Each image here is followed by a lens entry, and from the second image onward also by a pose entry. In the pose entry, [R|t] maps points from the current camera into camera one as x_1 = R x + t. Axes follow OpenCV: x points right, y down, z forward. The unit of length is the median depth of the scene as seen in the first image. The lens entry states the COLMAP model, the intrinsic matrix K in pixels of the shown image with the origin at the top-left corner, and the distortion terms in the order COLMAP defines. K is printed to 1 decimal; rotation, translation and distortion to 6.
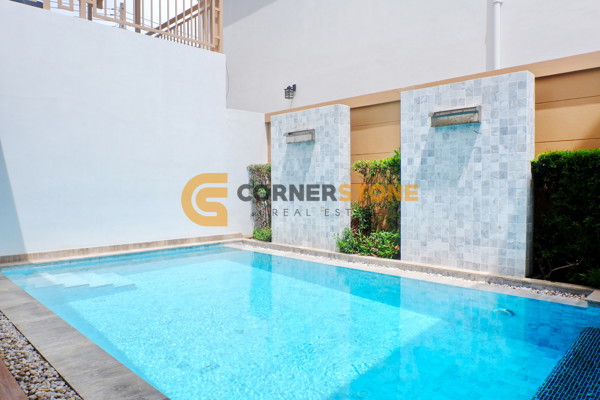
lens RADIAL K [[426.9, 0, 297.8], [0, 426.9, 195.3], [0, 0, 1]] dist [-0.021654, 0.001435]
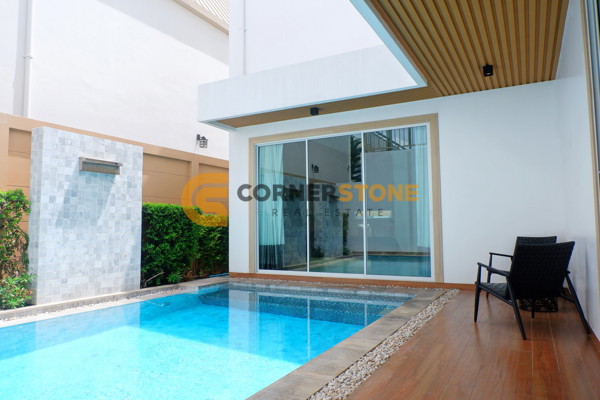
lens RADIAL K [[426.9, 0, 299.2], [0, 426.9, 200.8], [0, 0, 1]] dist [-0.021654, 0.001435]
pose [[-0.285967, 0.072294, 0.955509, -0.863968], [0.036983, 0.997240, -0.064383, 0.008222], [-0.957526, 0.016926, -0.287851, 0.764302]]
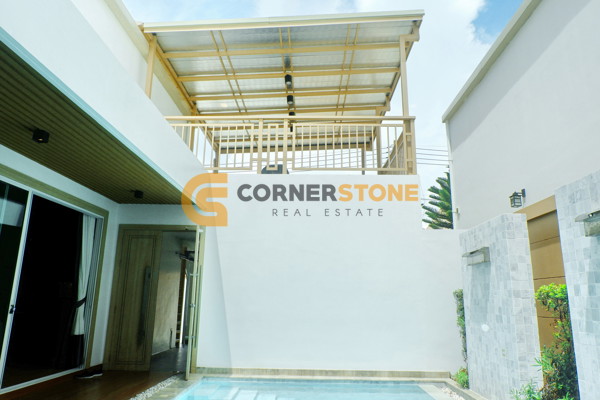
lens RADIAL K [[426.9, 0, 302.8], [0, 426.9, 203.1], [0, 0, 1]] dist [-0.021654, 0.001435]
pose [[0.699662, -0.146362, -0.699322, 0.459187], [-0.033010, 0.971125, -0.236275, -0.043769], [0.713711, 0.188397, 0.674628, 0.247704]]
